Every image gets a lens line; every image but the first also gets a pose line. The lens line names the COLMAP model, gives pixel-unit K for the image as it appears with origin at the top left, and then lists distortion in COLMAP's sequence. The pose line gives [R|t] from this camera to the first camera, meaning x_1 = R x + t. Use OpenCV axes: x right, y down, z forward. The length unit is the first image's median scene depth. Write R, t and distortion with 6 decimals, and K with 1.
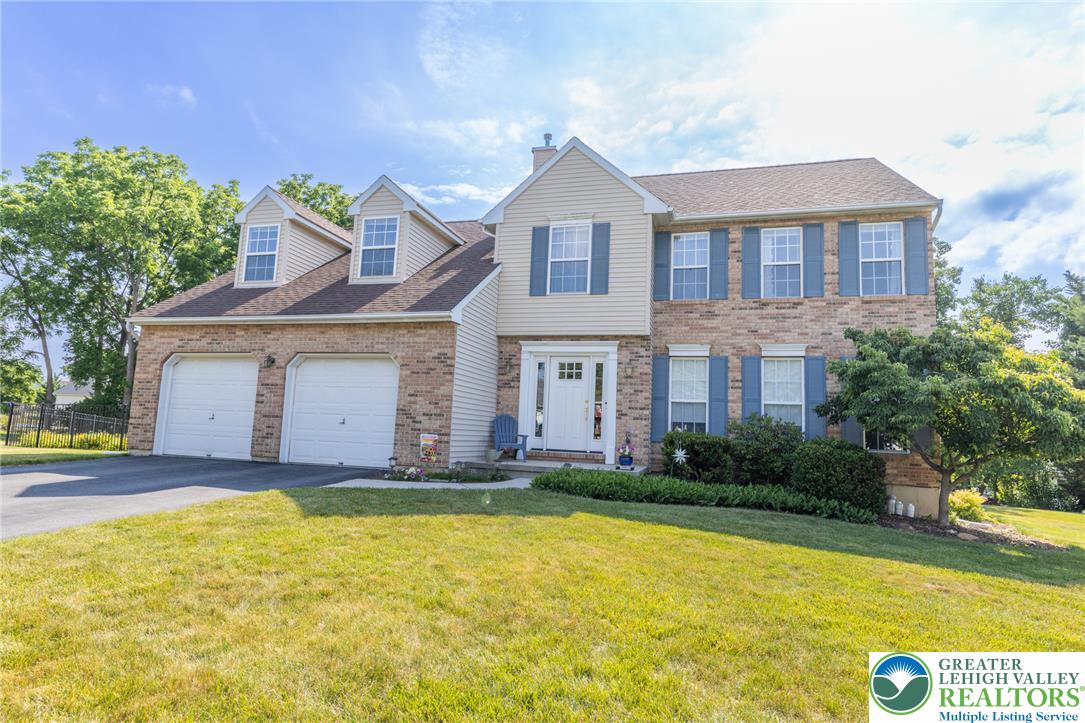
lens RADIAL K [[586.3, 0, 542.5], [0, 586.3, 361.5], [0, 0, 1]] dist [0.000637, -0.000632]
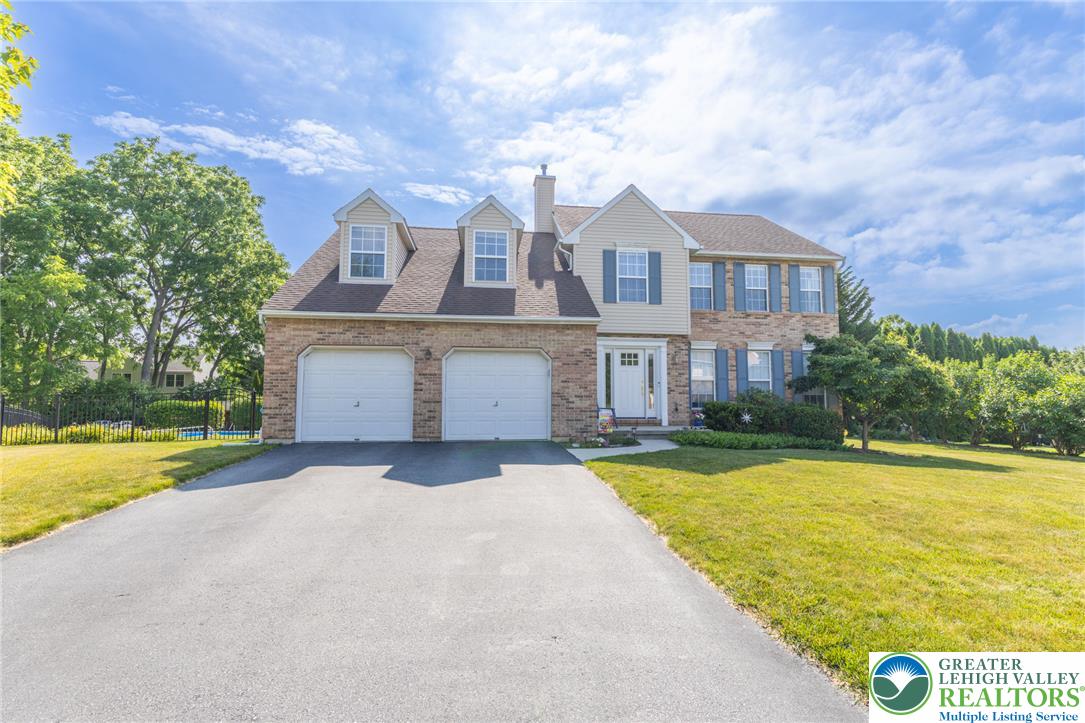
lens RADIAL K [[499.8, 0, 542.5], [0, 499.8, 361.5], [0, 0, 1]] dist [-0.002915, 0.000103]
pose [[0.919683, -0.008476, 0.392570, -0.618692], [-0.011645, 0.998738, 0.048846, -0.034847], [-0.392489, -0.049495, 0.918424, 0.016431]]
